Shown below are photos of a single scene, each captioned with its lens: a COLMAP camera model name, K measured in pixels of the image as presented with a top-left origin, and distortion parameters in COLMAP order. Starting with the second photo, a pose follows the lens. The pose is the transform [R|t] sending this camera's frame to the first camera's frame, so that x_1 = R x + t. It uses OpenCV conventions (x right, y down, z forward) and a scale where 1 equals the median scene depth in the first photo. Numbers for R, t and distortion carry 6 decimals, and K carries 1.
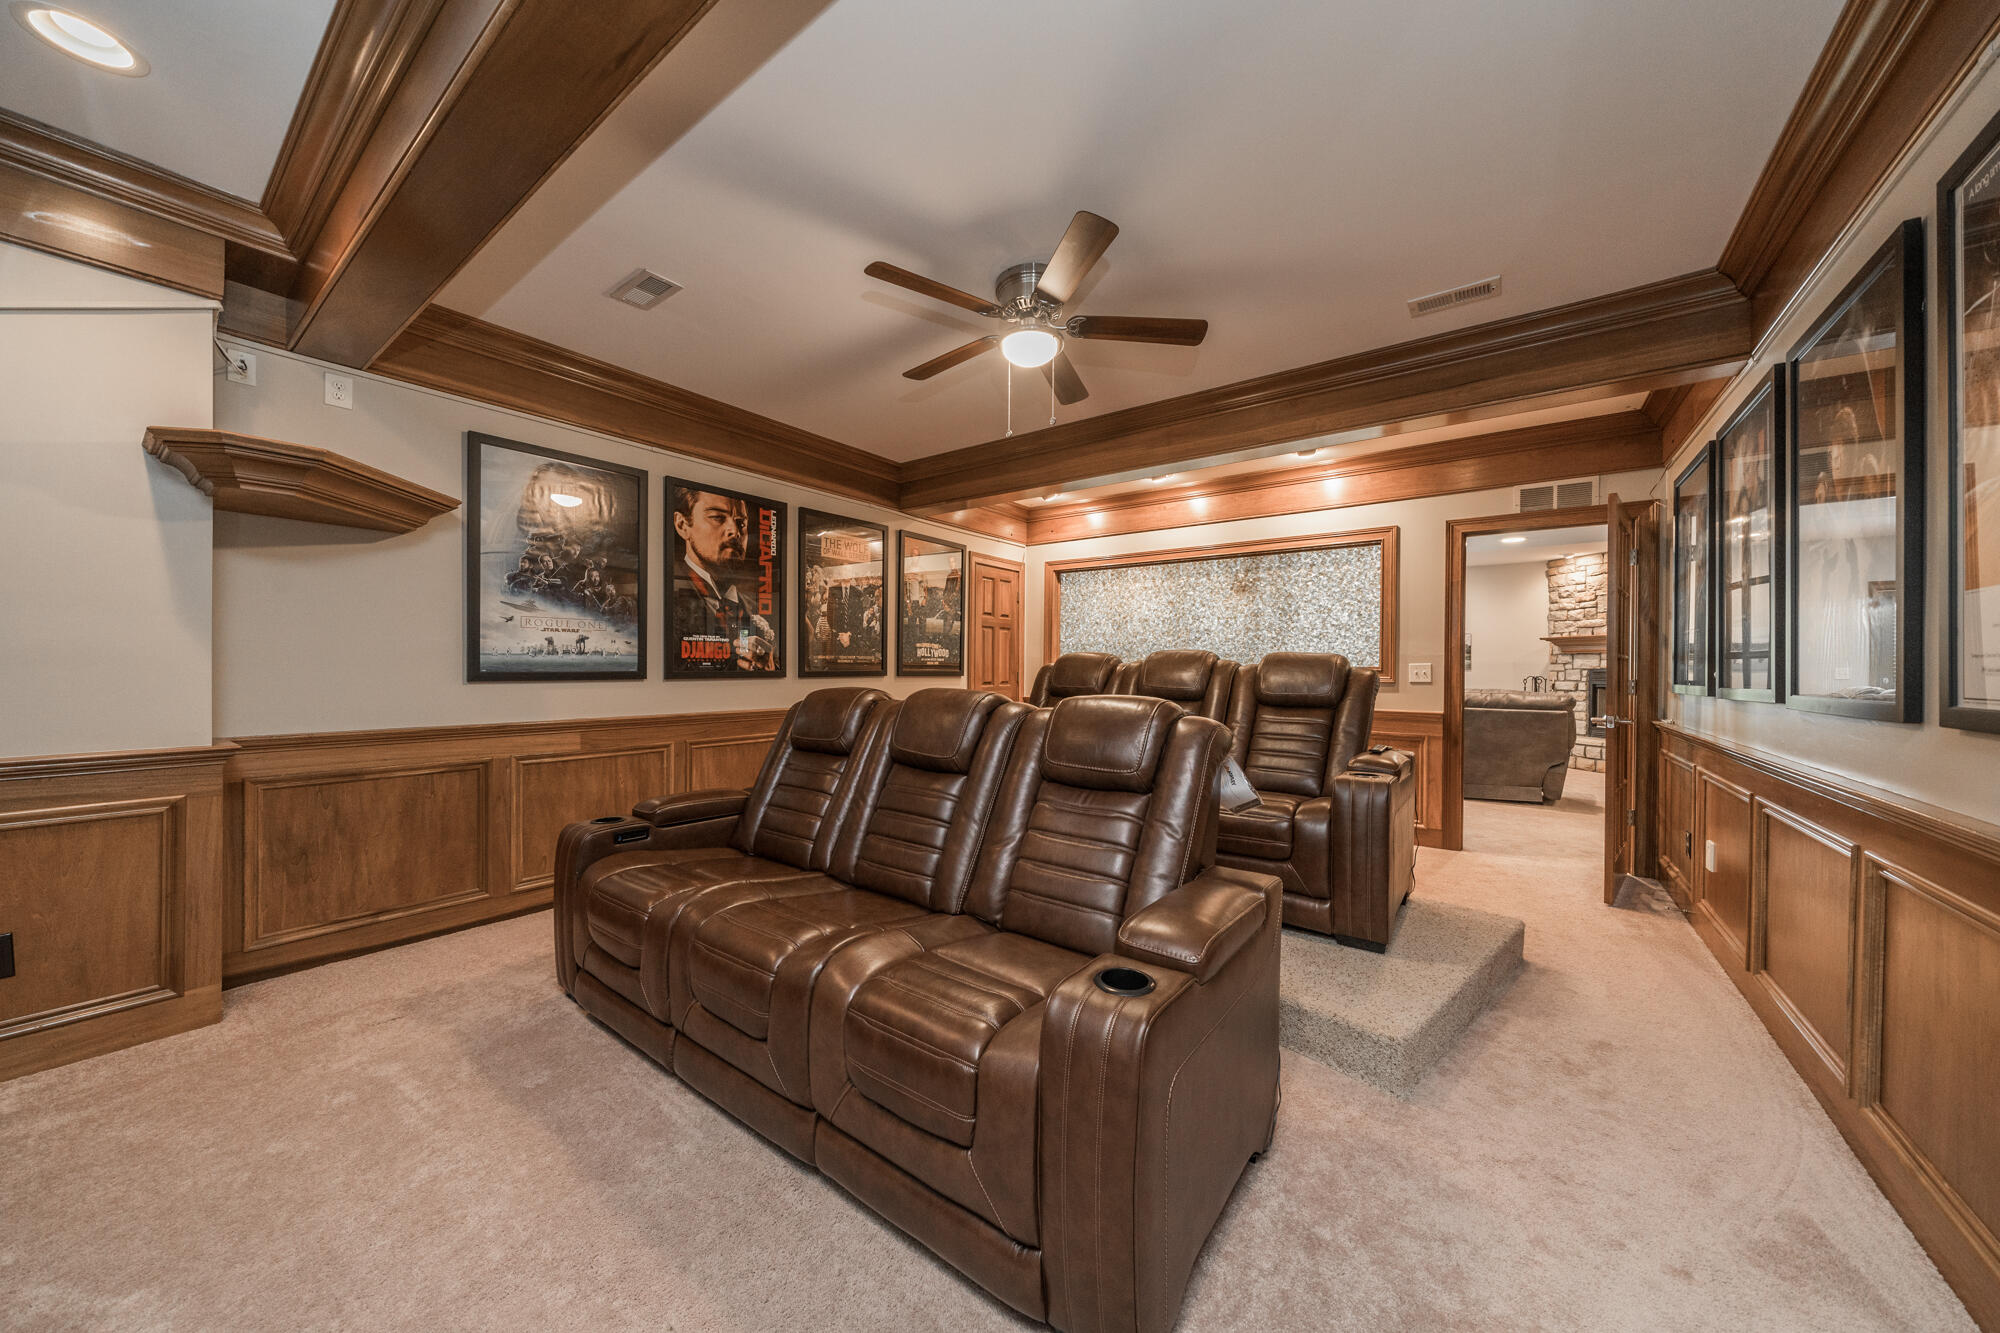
lens RADIAL K [[677.1, 0, 998.7], [0, 677.1, 667.0], [0, 0, 1]] dist [-0.003238, -0.000178]
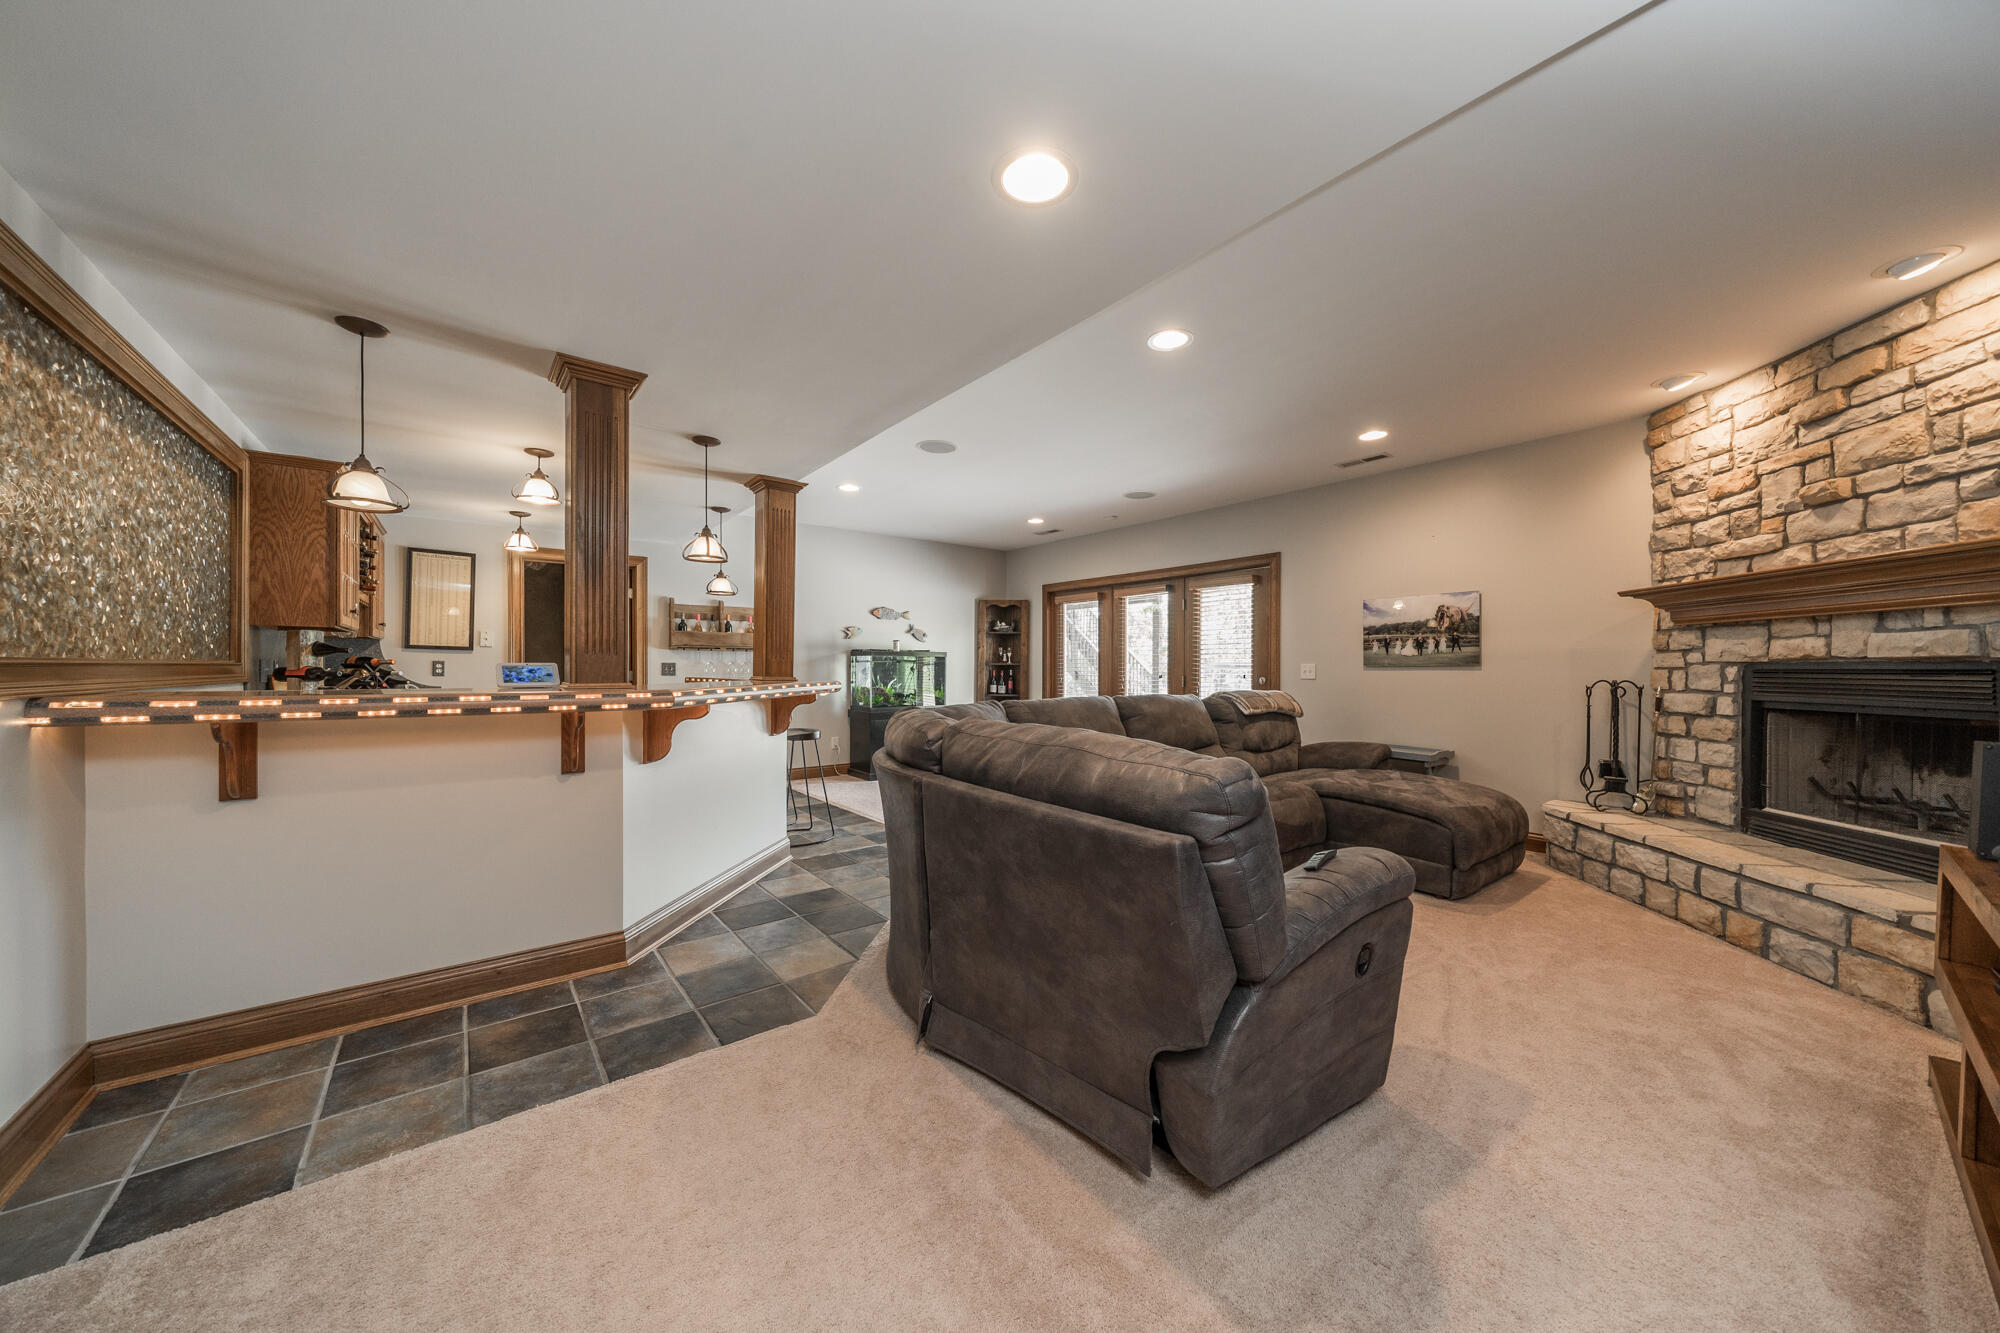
lens RADIAL K [[677.1, 0, 998.4], [0, 677.1, 669.9], [0, 0, 1]] dist [-0.003238, -0.000178]
pose [[0.963616, -0.006290, -0.267216, 0.540402], [0.007619, 0.999963, 0.003935, 0.002170], [0.267182, -0.005828, 0.963629, 0.483634]]
